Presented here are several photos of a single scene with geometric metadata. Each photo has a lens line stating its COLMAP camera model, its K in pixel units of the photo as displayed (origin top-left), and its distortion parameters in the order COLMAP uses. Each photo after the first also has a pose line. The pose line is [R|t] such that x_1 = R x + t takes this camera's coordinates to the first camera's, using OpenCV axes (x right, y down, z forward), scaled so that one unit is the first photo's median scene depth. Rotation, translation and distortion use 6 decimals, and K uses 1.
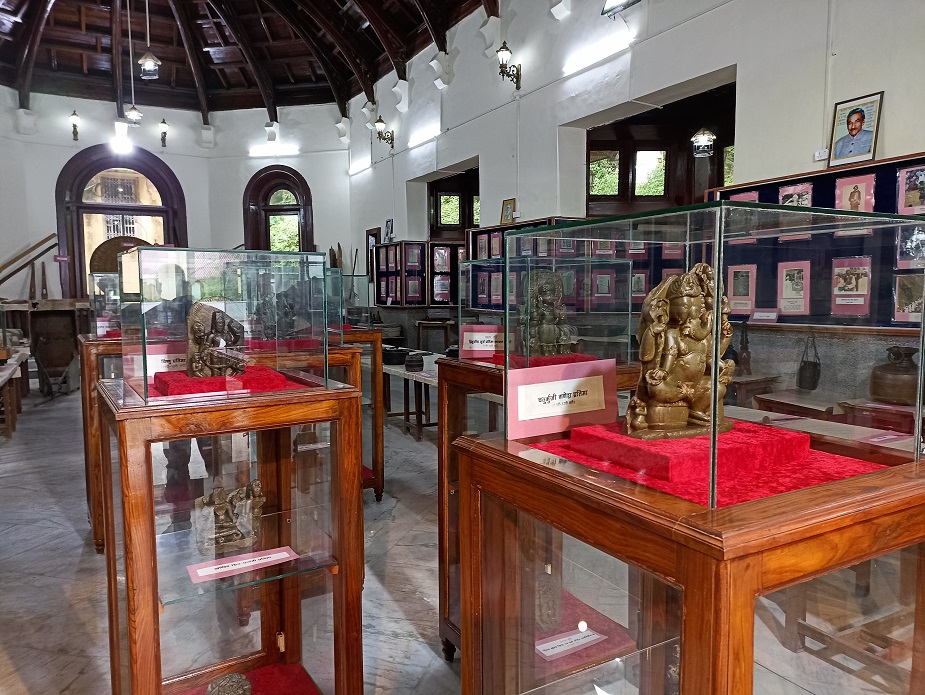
lens RADIAL K [[681.0, 0, 467.1], [0, 681.0, 348.5], [0, 0, 1]] dist [0.038416, -0.022542]
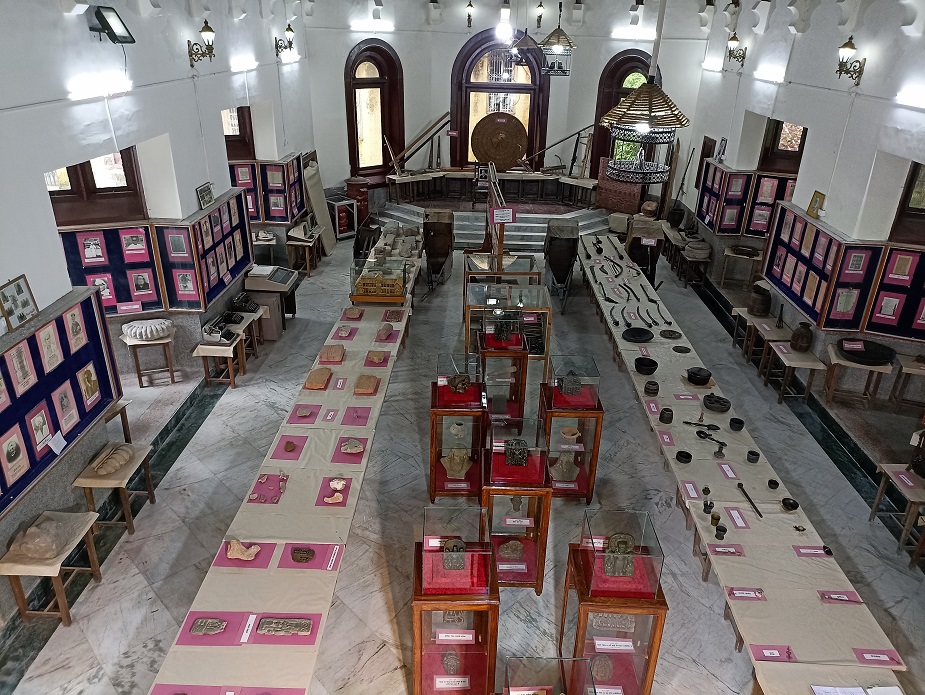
lens RADIAL K [[681.0, 0, 460.8], [0, 681.0, 347.6], [0, 0, 1]] dist [0.038416, -0.022542]
pose [[0.857137, 0.245091, -0.453042, 0.091801], [-0.072944, 0.928434, 0.364266, -0.251728], [0.509897, -0.279180, 0.813673, -0.122470]]
